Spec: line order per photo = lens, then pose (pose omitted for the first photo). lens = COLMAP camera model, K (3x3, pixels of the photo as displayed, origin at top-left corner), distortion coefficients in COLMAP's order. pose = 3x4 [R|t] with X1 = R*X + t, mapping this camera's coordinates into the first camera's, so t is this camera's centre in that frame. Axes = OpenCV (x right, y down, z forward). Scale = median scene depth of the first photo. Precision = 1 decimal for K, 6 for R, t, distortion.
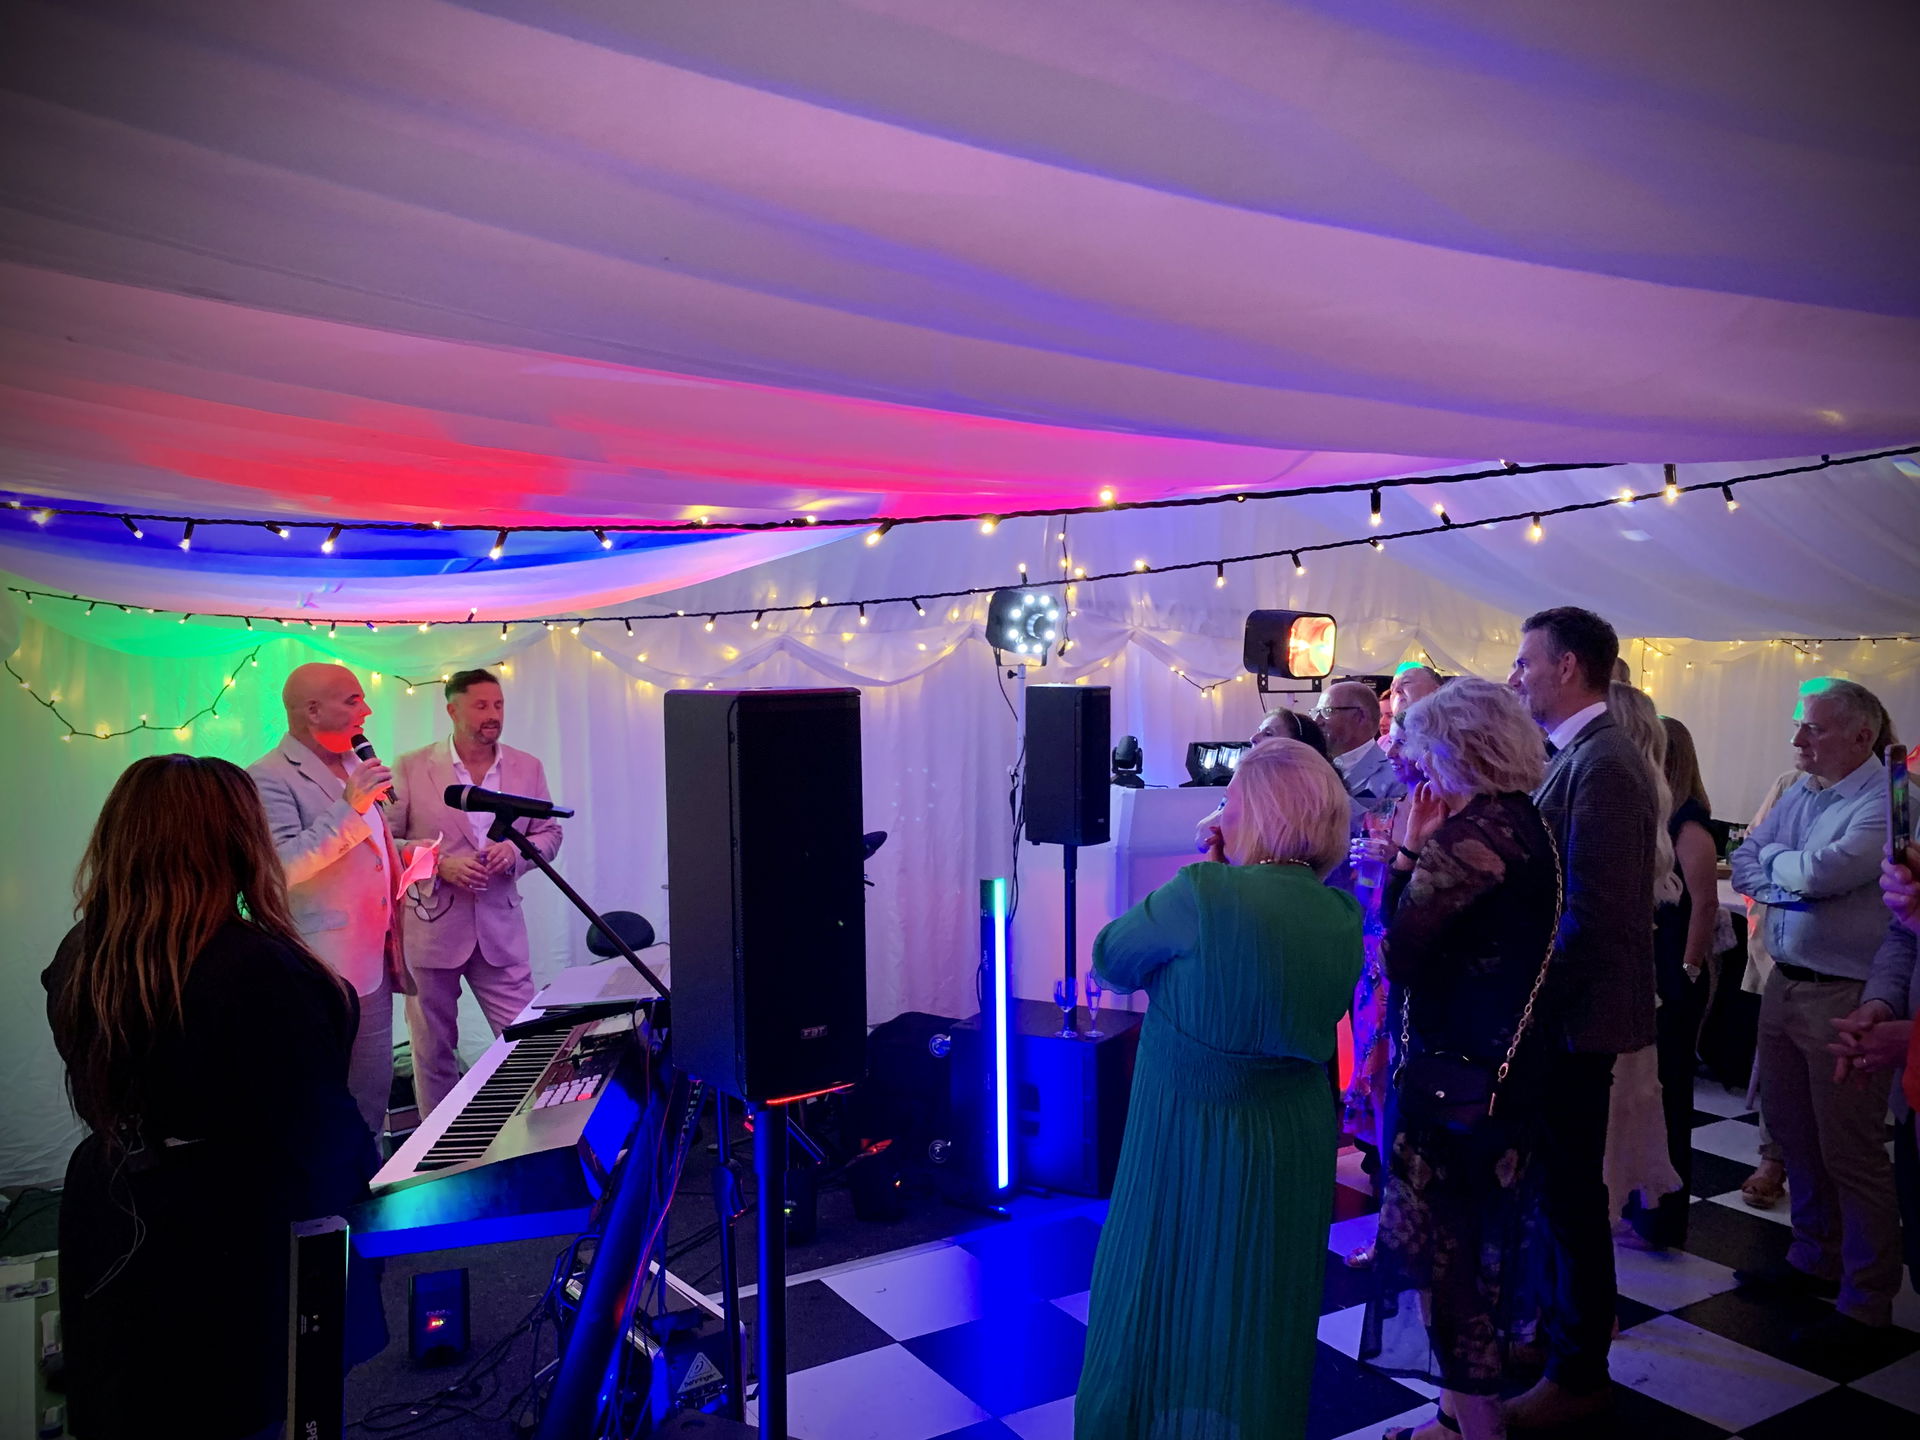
lens RADIAL K [[1433.1, 0, 959.4], [0, 1433.1, 675.3], [0, 0, 1]] dist [-0.004361, -0.037055]
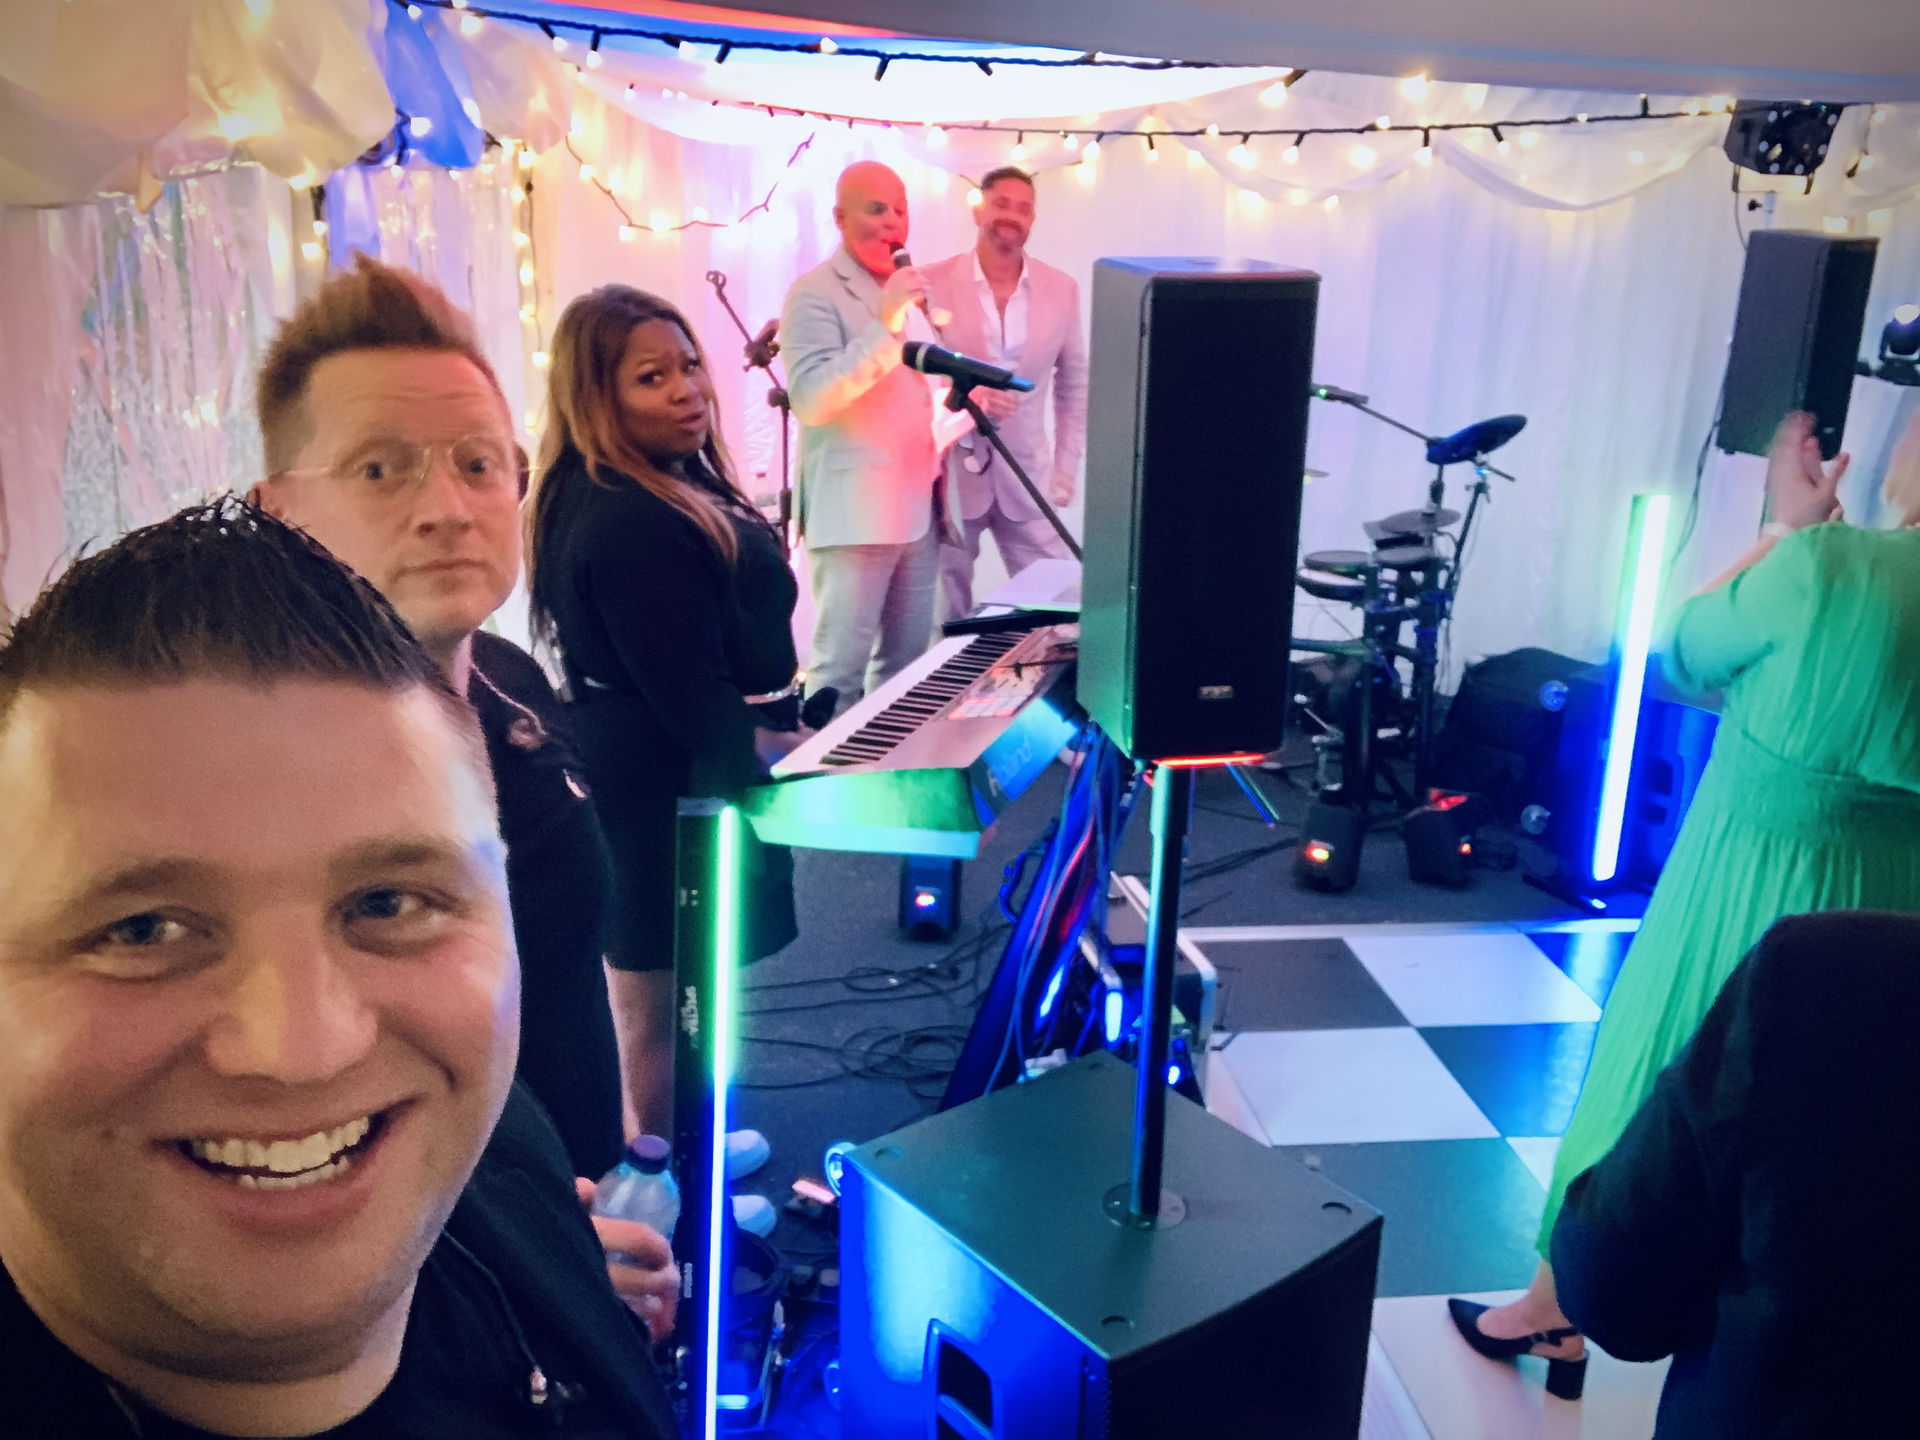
lens RADIAL K [[1755.2, 0, 960.0], [0, 1755.2, 720.0], [0, 0, 1]] dist [0.050192, -0.126291]
pose [[0.904776, 0.161117, -0.394236, 0.101378], [-0.031417, 0.948407, 0.315496, -0.033648], [0.424728, -0.273067, 0.863157, 0.022199]]
